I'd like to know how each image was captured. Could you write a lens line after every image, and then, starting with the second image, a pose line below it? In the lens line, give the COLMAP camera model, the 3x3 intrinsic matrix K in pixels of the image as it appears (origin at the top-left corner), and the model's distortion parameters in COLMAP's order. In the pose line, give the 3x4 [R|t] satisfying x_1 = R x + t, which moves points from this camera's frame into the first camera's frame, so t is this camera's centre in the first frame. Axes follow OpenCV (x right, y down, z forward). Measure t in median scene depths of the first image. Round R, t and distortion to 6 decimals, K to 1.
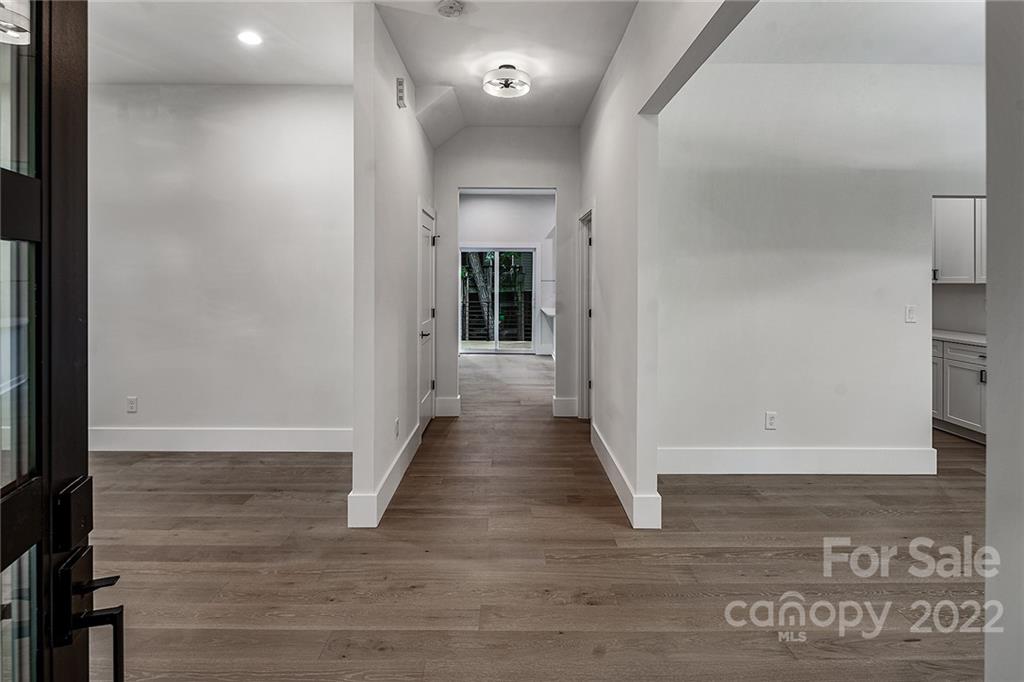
lens RADIAL K [[510.0, 0, 521.0], [0, 510.0, 281.6], [0, 0, 1]] dist [0.000546, -0.000721]
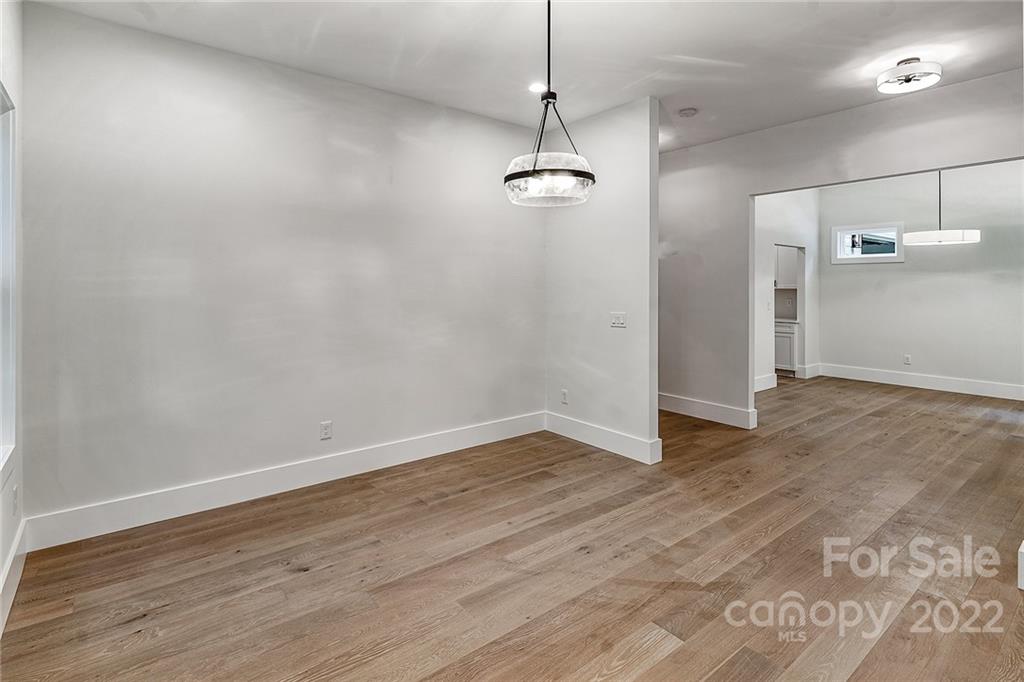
lens RADIAL K [[504.5, 0, 508.1], [0, 504.5, 285.8], [0, 0, 1]] dist [0.002021, 0.000238]
pose [[0.788792, -0.006068, 0.614631, -1.454622], [0.006475, 0.999978, 0.001563, -0.019981], [-0.614627, 0.002747, 0.788813, 0.129959]]
